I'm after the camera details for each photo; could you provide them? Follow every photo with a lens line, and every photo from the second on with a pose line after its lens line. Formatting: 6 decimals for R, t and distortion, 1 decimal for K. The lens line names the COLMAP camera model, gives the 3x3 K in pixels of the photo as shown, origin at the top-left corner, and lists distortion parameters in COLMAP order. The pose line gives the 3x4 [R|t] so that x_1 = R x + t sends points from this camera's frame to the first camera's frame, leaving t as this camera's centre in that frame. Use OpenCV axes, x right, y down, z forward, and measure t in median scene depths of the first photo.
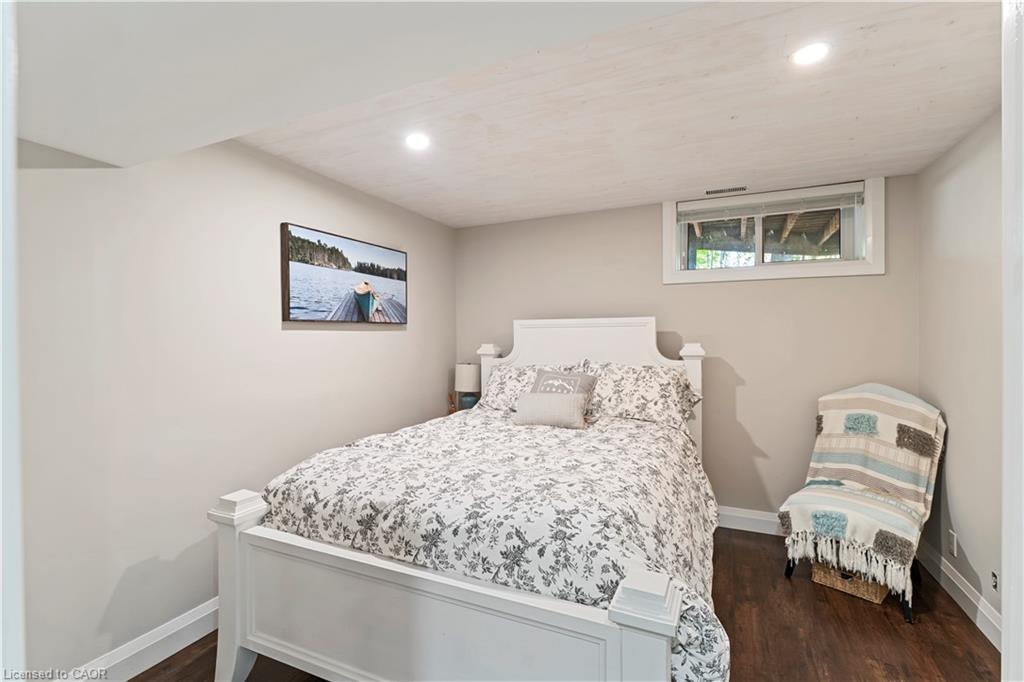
lens RADIAL K [[471.7, 0, 509.3], [0, 471.7, 335.2], [0, 0, 1]] dist [-0.002528, -0.000310]
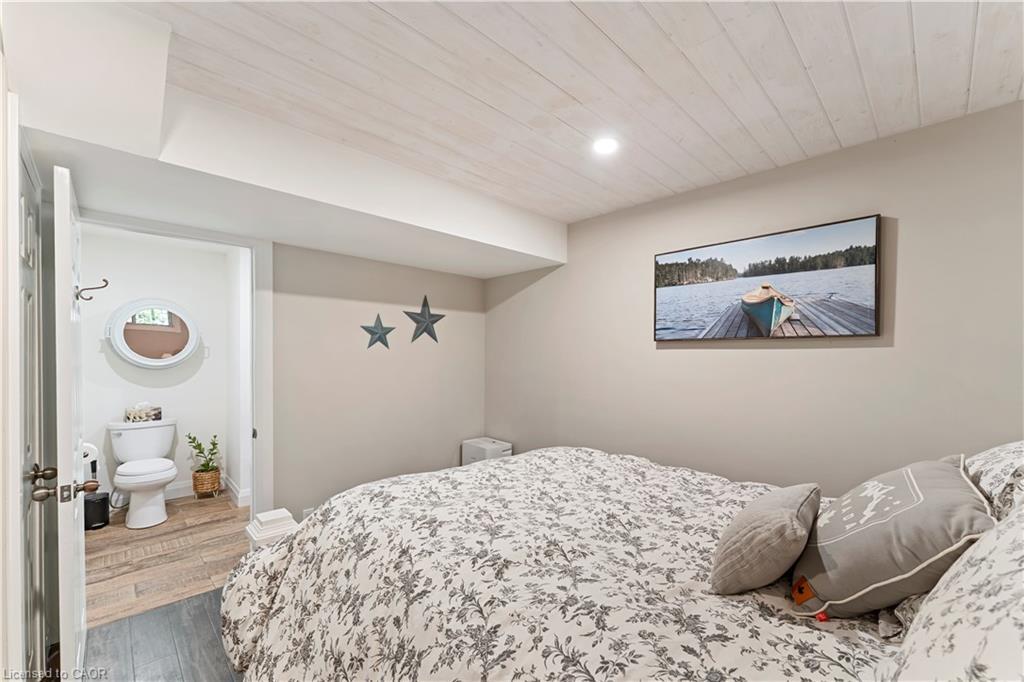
lens RADIAL K [[417.4, 0, 512.0], [0, 417.4, 341.0], [0, 0, 1]] dist [0.001147, 0.000102]
pose [[-0.361064, -0.029344, -0.932079, 0.498196], [-0.002621, 0.999533, -0.030453, 0.000181], [0.932537, -0.008553, -0.360972, 0.884038]]
